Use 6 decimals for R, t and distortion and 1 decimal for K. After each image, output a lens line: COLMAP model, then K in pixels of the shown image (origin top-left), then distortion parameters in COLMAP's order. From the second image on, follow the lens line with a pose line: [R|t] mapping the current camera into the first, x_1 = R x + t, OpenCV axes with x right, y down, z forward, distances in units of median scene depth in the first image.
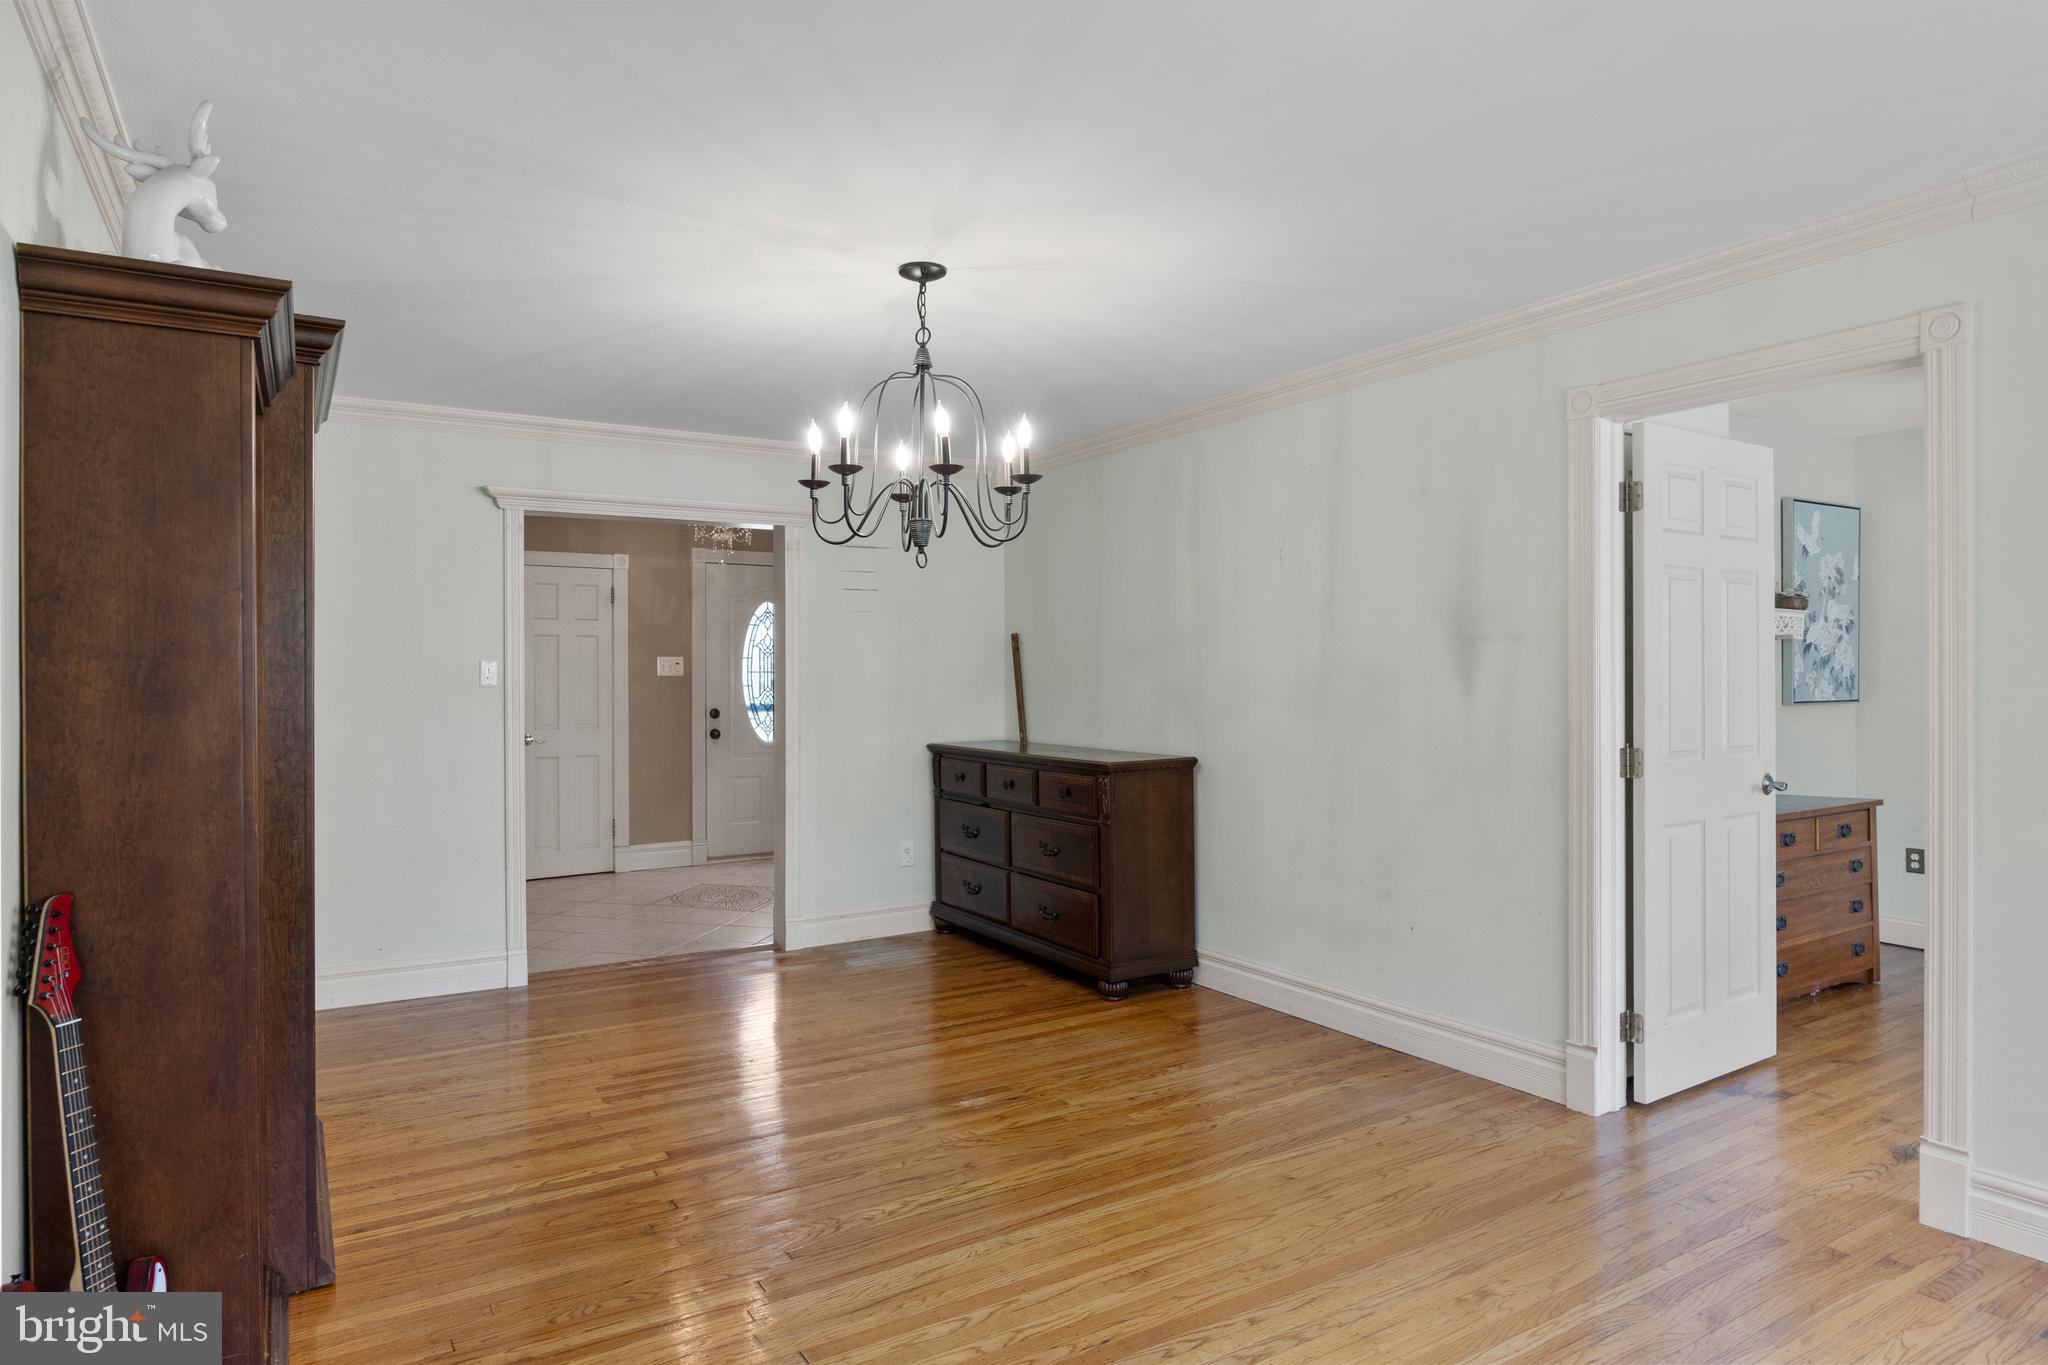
lens RADIAL K [[1190.0, 0, 1023.4], [0, 1190.0, 684.5], [0, 0, 1]] dist [-0.009261, -0.000412]
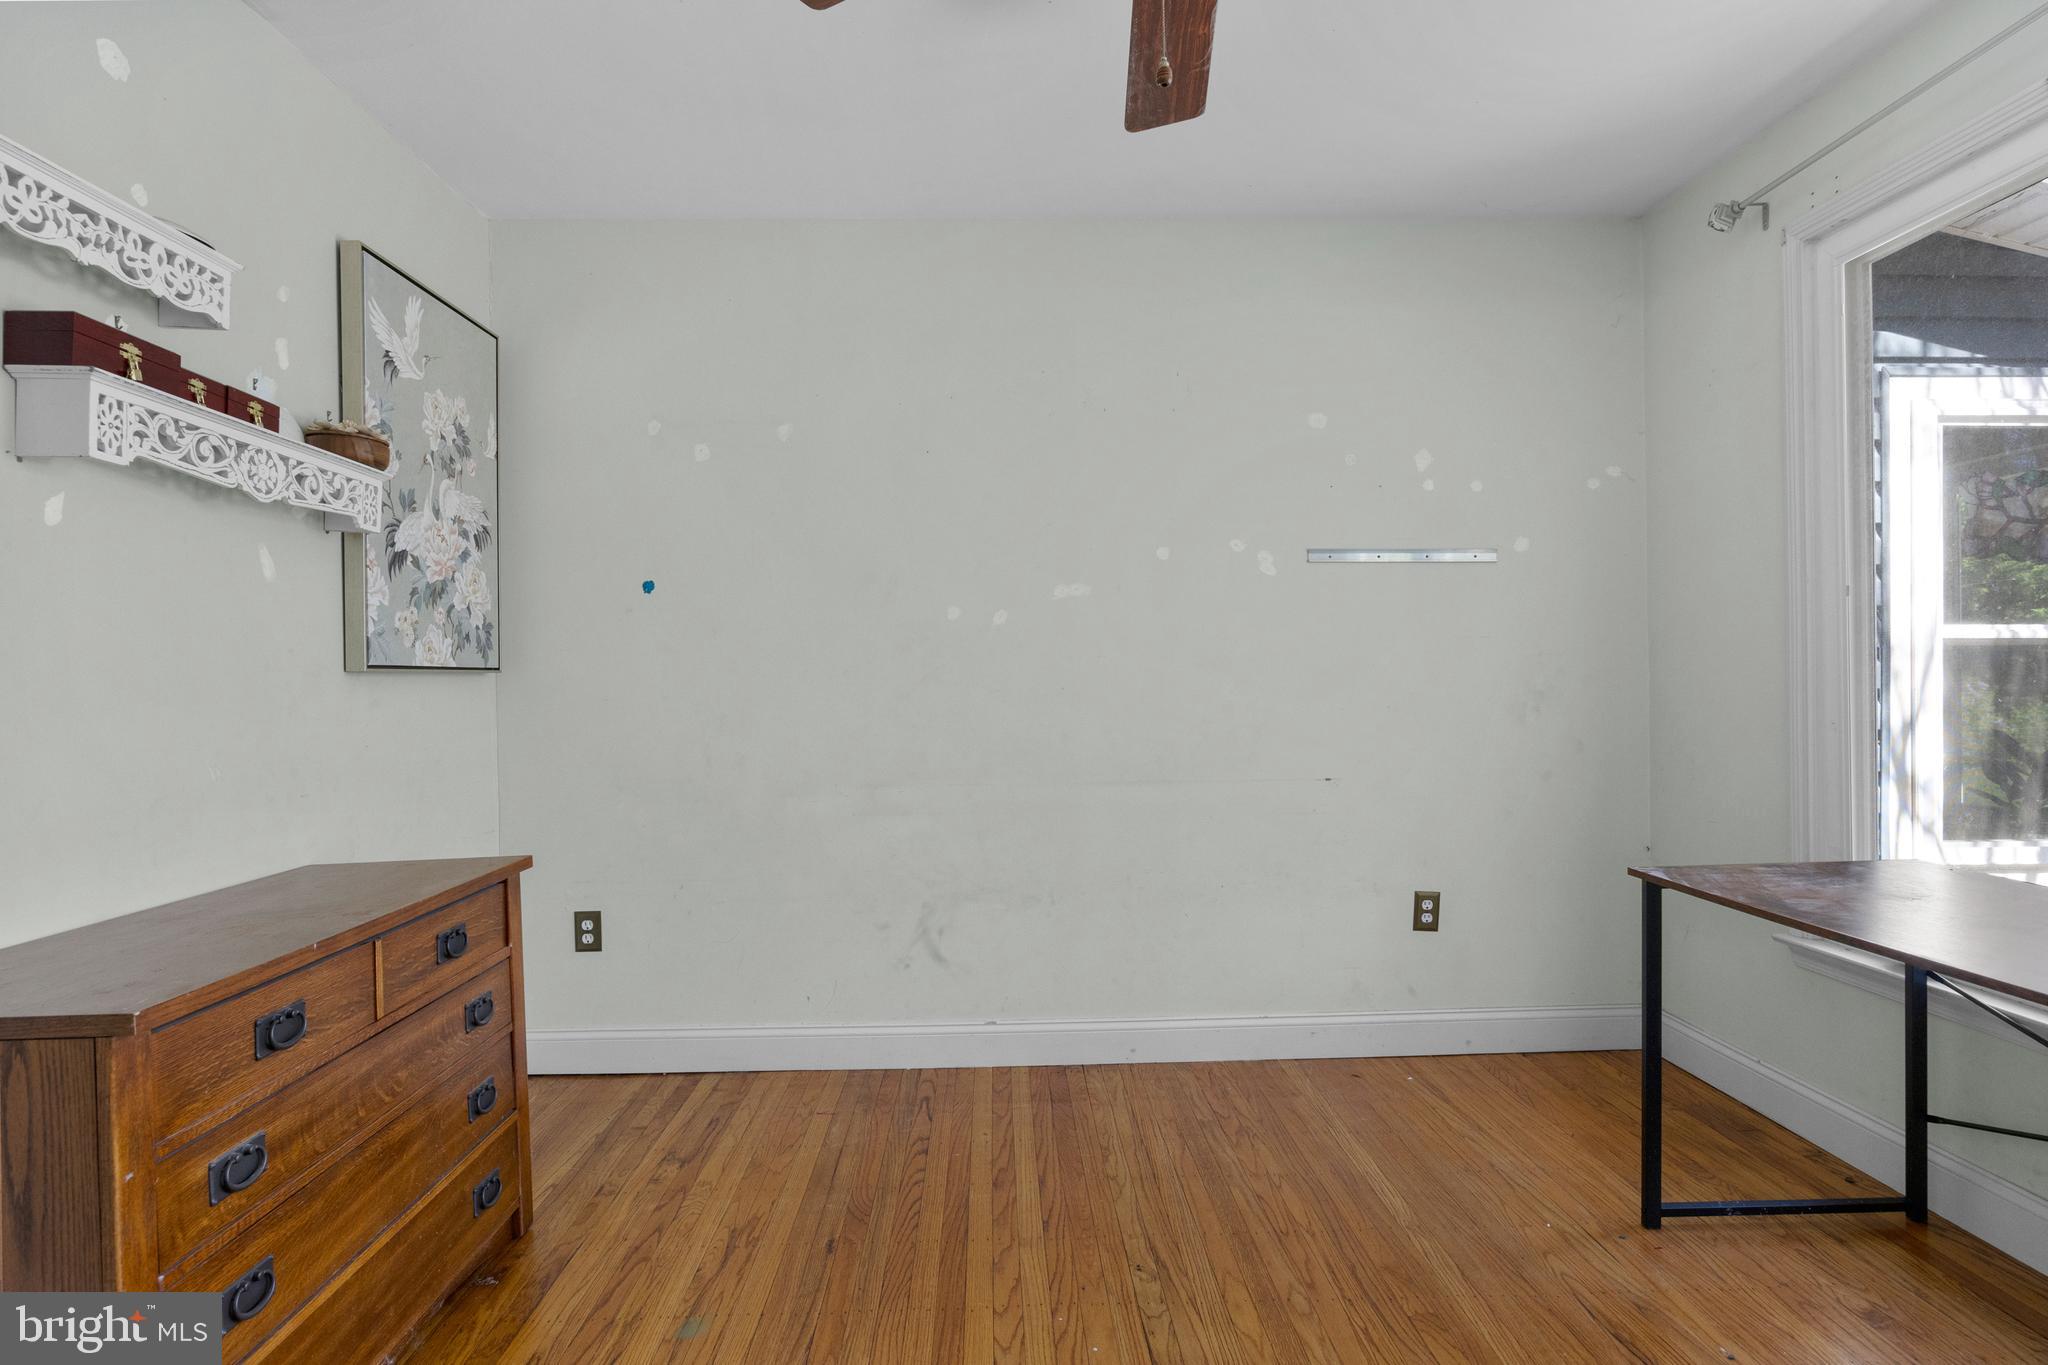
lens RADIAL K [[1062.0, 0, 1024.0], [0, 1062.0, 682.5], [0, 0, 1]] dist [-0.001765, -0.000457]
pose [[0.503202, -0.004008, 0.864160, 0.399246], [0.013777, 0.999899, -0.003385, 0.026174], [-0.864059, 0.013609, 0.503206, 0.535152]]
